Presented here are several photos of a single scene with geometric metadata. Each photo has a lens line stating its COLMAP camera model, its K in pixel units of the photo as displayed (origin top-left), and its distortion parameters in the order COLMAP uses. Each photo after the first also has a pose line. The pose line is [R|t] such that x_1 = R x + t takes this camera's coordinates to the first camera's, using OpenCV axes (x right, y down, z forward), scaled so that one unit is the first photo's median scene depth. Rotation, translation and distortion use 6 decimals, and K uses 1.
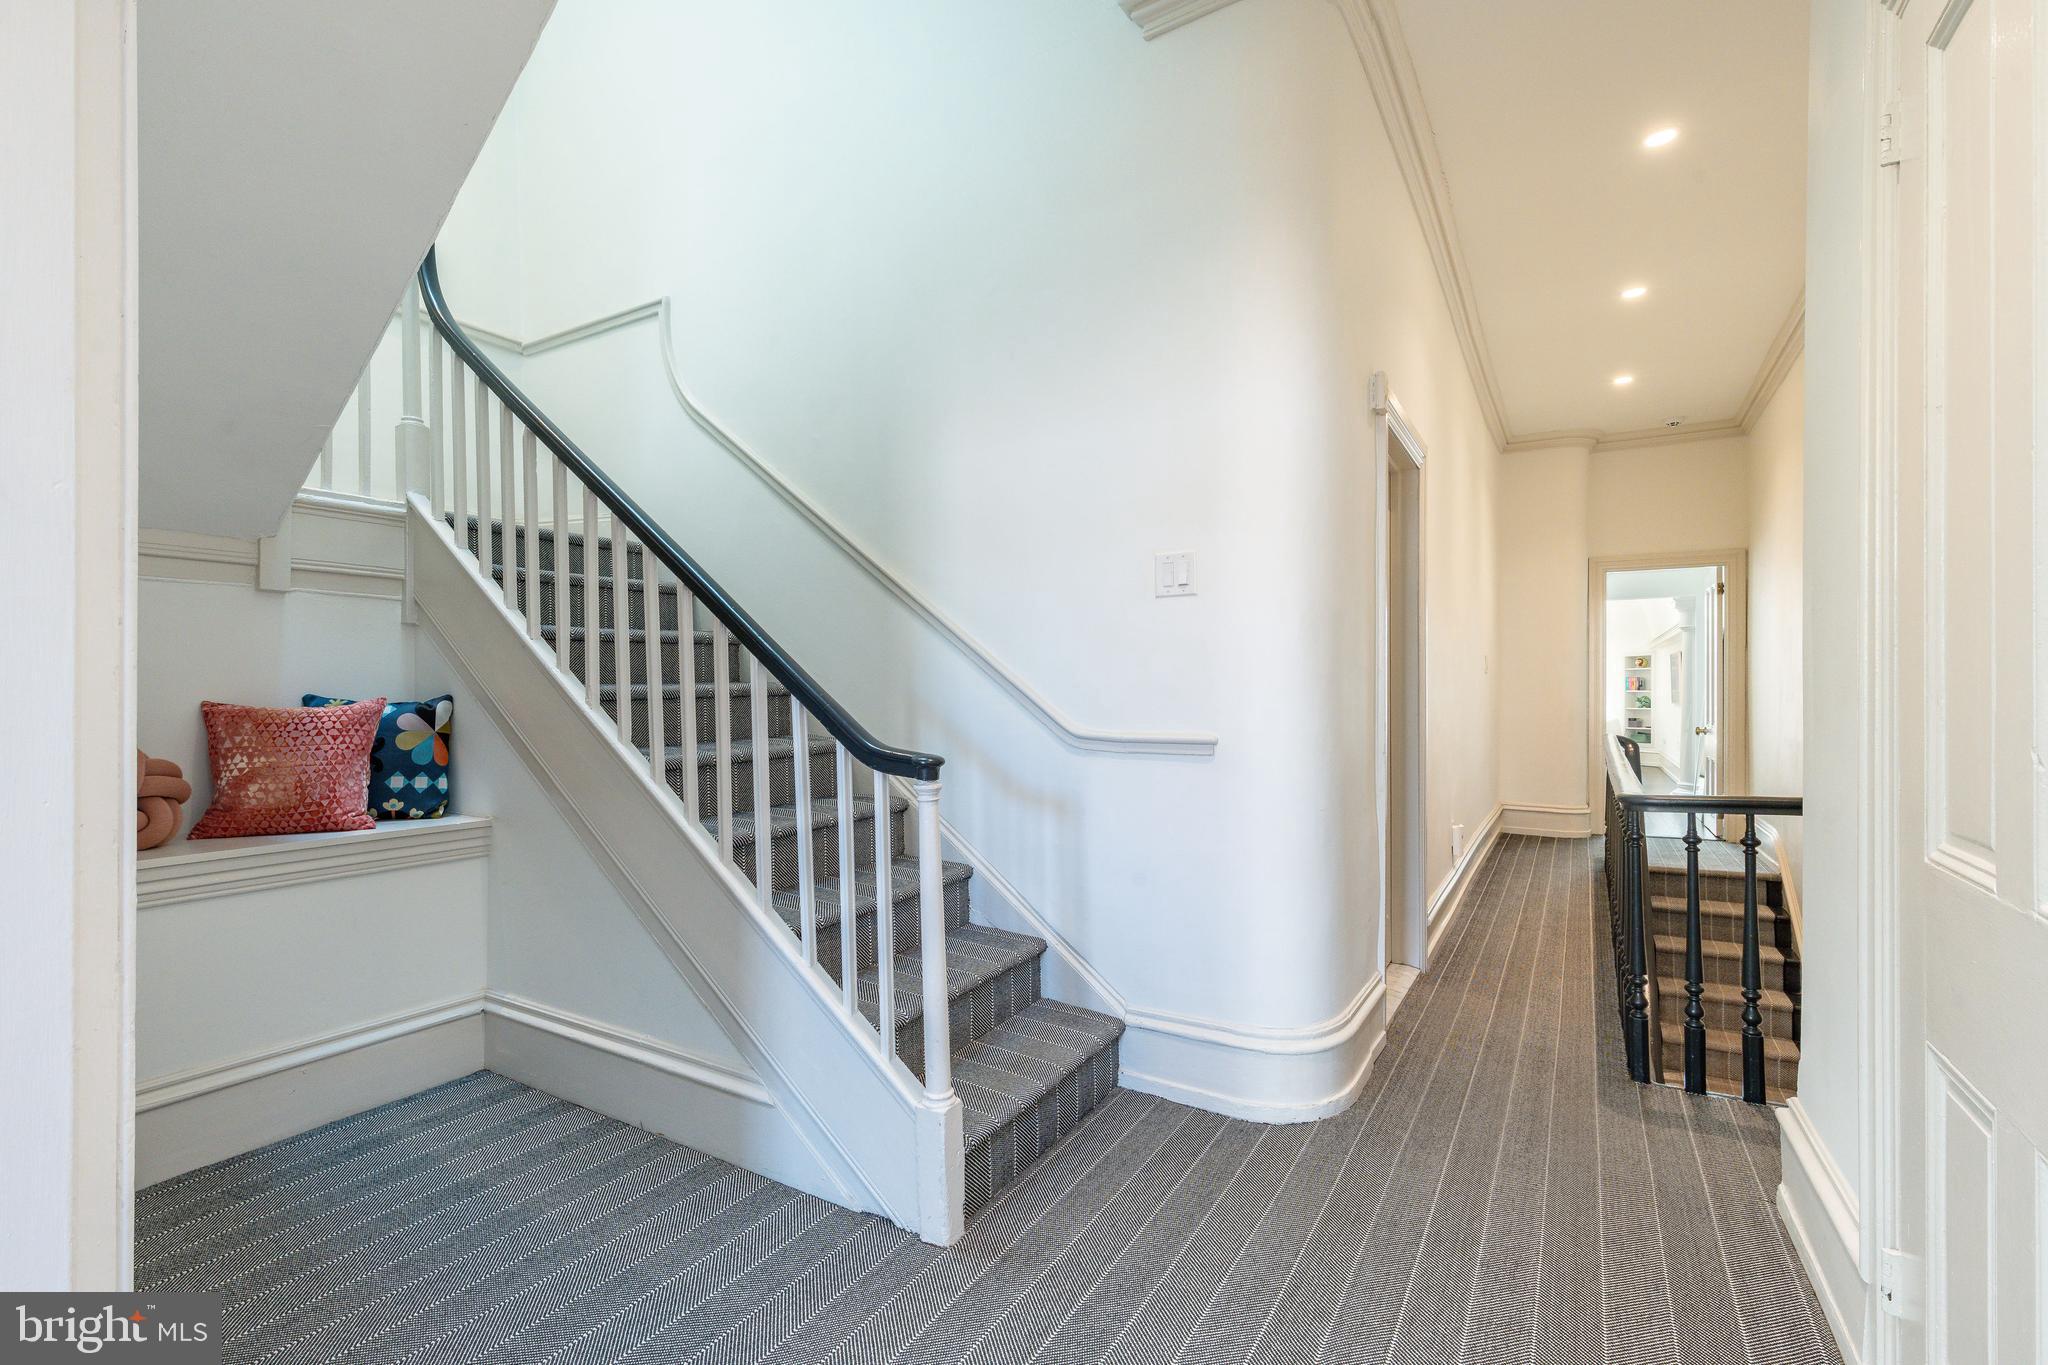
lens RADIAL K [[902.5, 0, 1024.0], [0, 902.5, 682.5], [0, 0, 1]] dist [0.011967, 0.000017]
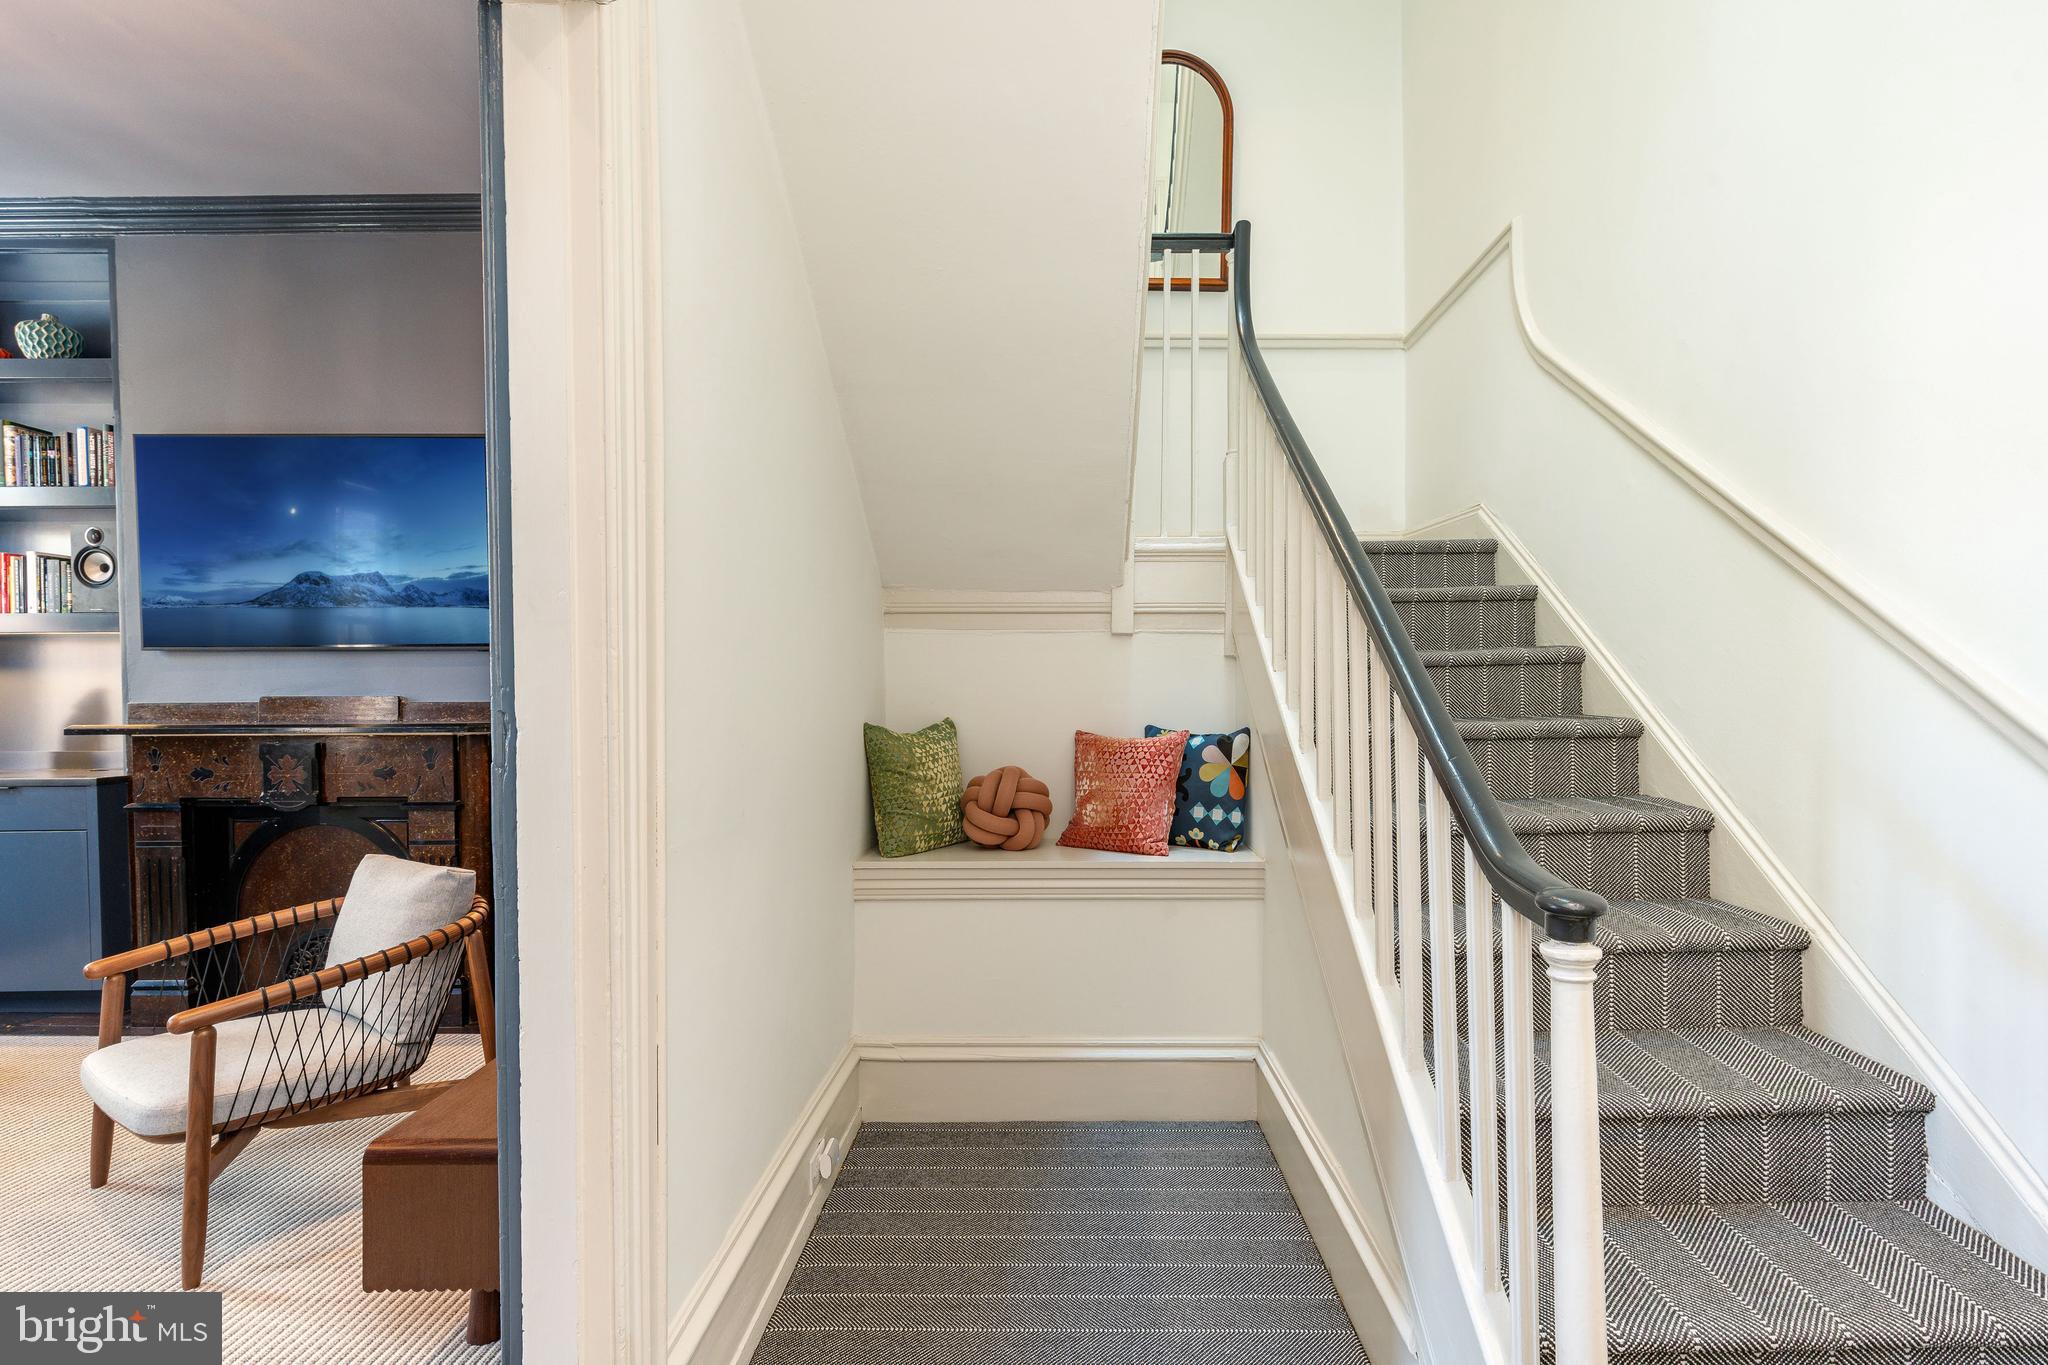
lens RADIAL K [[940.3, 0, 1076.9], [0, 940.3, 716.9], [0, 0, 1]] dist [-0.001294, 0.000017]
pose [[0.525810, 0.017473, -0.850423, 0.140965], [0.007414, 0.999657, 0.025124, -0.026048], [0.850570, -0.019515, 0.525500, 0.325459]]
